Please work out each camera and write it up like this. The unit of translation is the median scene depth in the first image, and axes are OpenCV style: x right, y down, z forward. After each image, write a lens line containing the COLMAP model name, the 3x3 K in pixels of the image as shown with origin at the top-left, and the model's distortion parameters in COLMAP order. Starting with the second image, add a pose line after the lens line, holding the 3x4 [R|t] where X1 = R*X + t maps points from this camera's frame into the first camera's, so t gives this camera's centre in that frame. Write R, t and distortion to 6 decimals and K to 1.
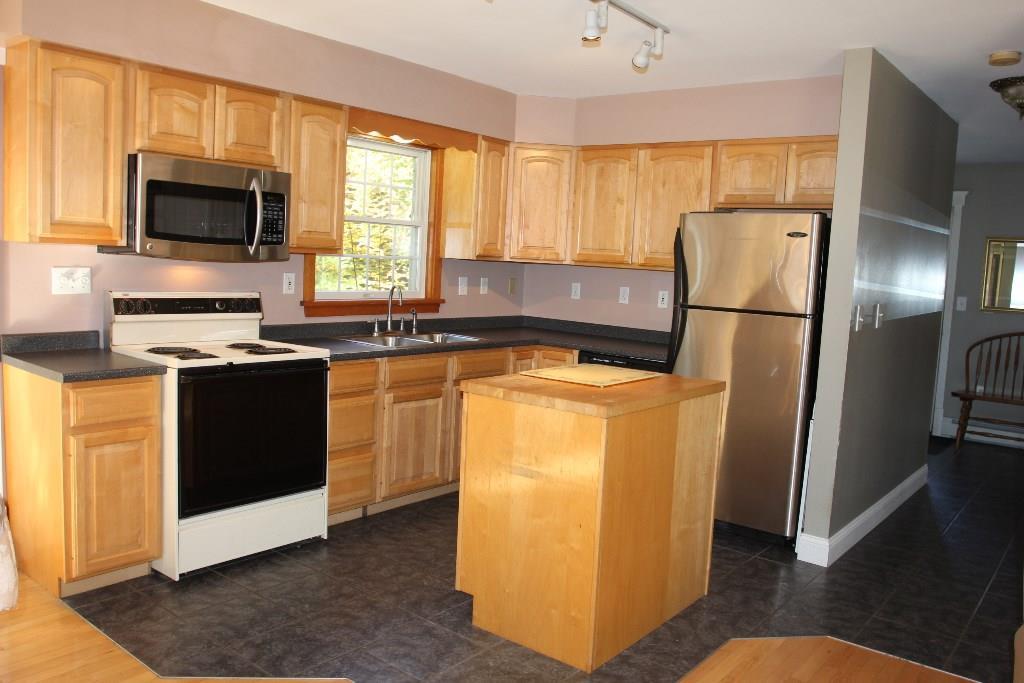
lens RADIAL K [[802.5, 0, 517.6], [0, 802.5, 340.4], [0, 0, 1]] dist [-0.068391, 0.022158]
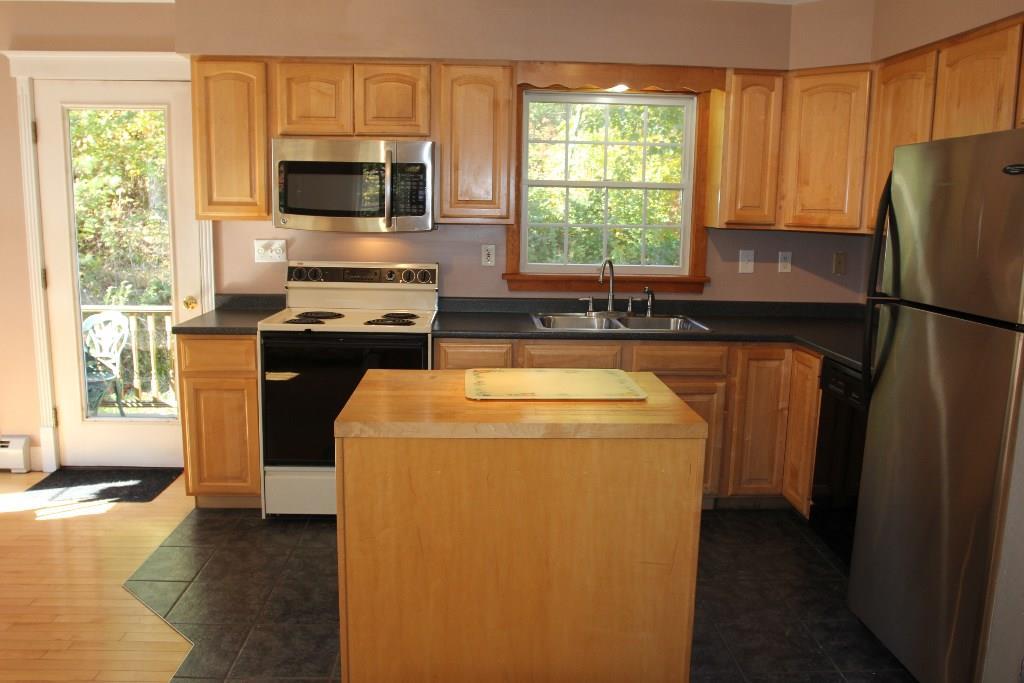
lens RADIAL K [[802.5, 0, 513.7], [0, 802.5, 337.7], [0, 0, 1]] dist [-0.068391, 0.022158]
pose [[0.668945, 0.083511, -0.738606, 0.424824], [-0.061921, 0.996476, 0.056586, -0.026630], [0.740728, 0.007882, 0.671759, 0.341580]]
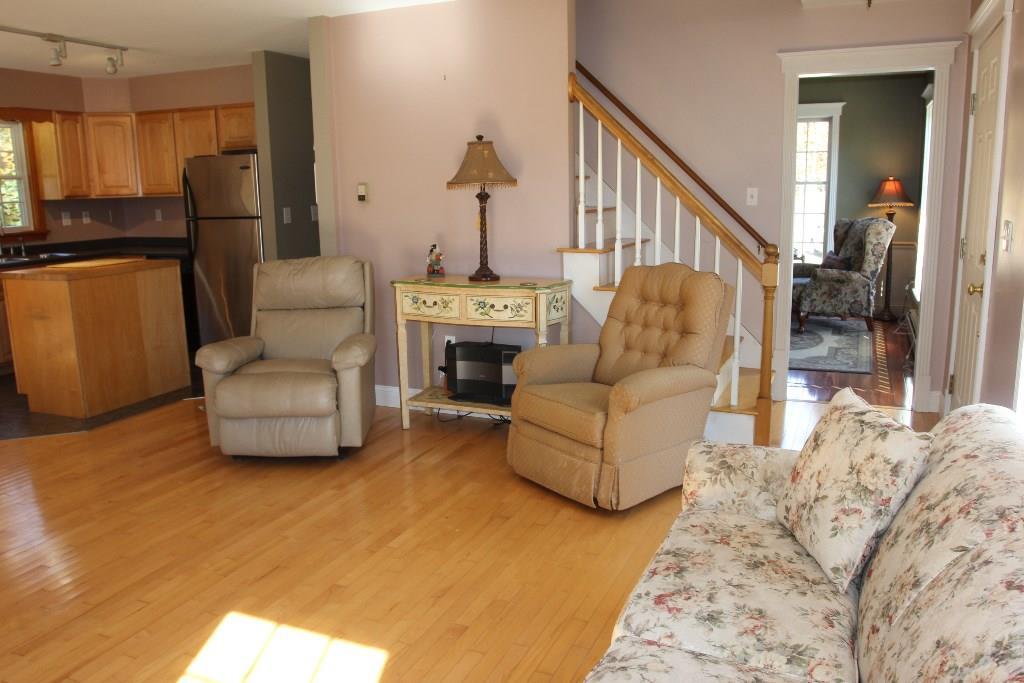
lens RADIAL K [[802.5, 0, 515.0], [0, 802.5, 338.8], [0, 0, 1]] dist [-0.068391, 0.022158]
pose [[0.960919, -0.119482, 0.249718, 0.357851], [0.095757, 0.989837, 0.105131, 0.078024], [-0.259741, -0.077110, 0.962595, -0.593229]]
